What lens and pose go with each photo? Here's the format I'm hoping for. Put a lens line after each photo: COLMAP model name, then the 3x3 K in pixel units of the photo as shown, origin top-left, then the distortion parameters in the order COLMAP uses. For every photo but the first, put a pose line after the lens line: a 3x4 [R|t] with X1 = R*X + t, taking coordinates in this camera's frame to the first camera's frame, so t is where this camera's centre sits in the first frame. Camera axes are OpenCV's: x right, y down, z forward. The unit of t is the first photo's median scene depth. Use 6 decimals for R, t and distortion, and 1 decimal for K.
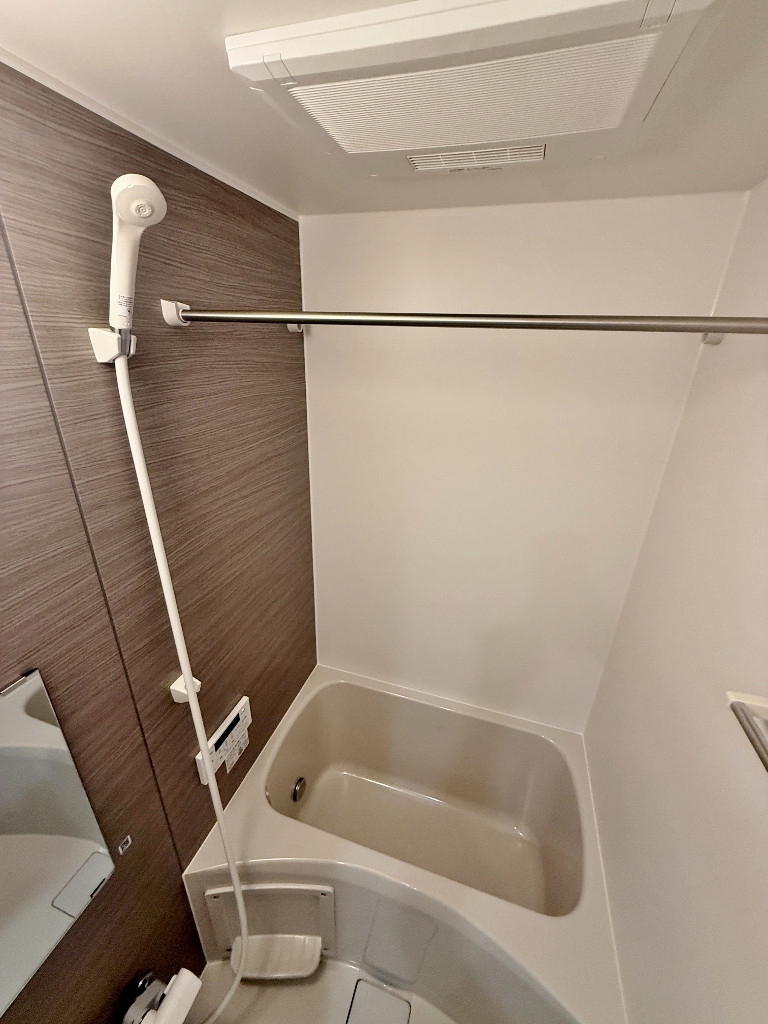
lens RADIAL K [[406.8, 0, 384.1], [0, 406.8, 511.3], [0, 0, 1]] dist [-0.001527, 0.000045]
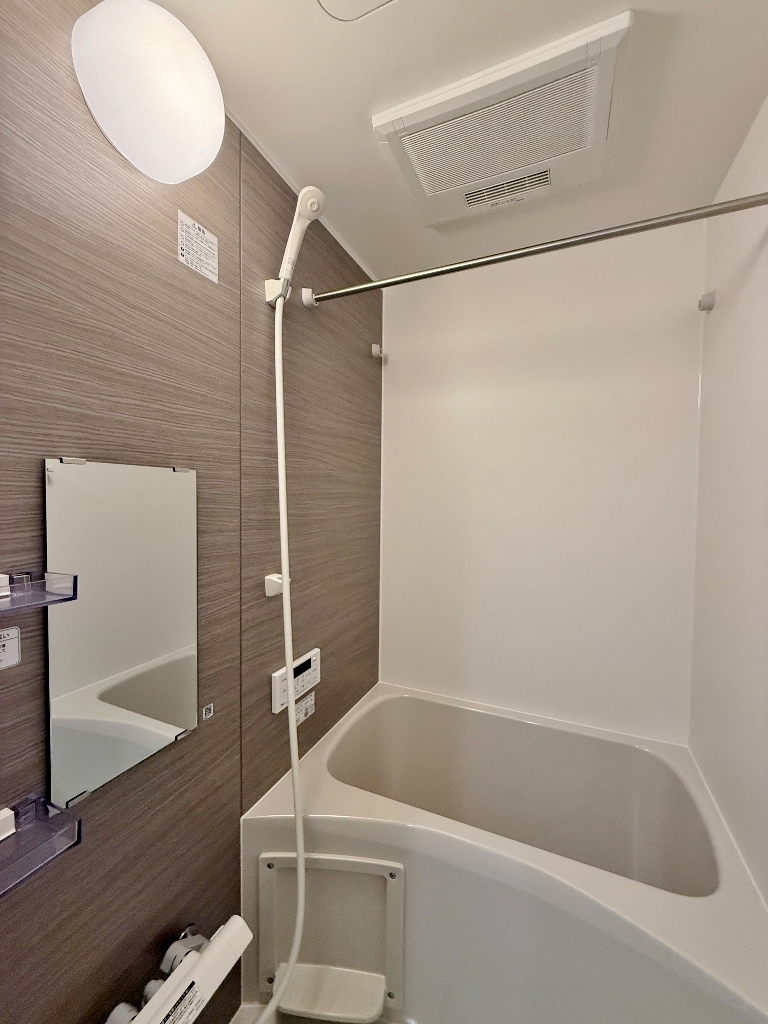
lens RADIAL K [[406.8, 0, 383.7], [0, 406.8, 510.5], [0, 0, 1]] dist [-0.001527, 0.000045]
pose [[0.993428, -0.016926, -0.113204, -0.061661], [-0.024824, 0.933608, -0.357434, 0.570564], [0.111738, 0.357895, 0.927052, -0.061349]]
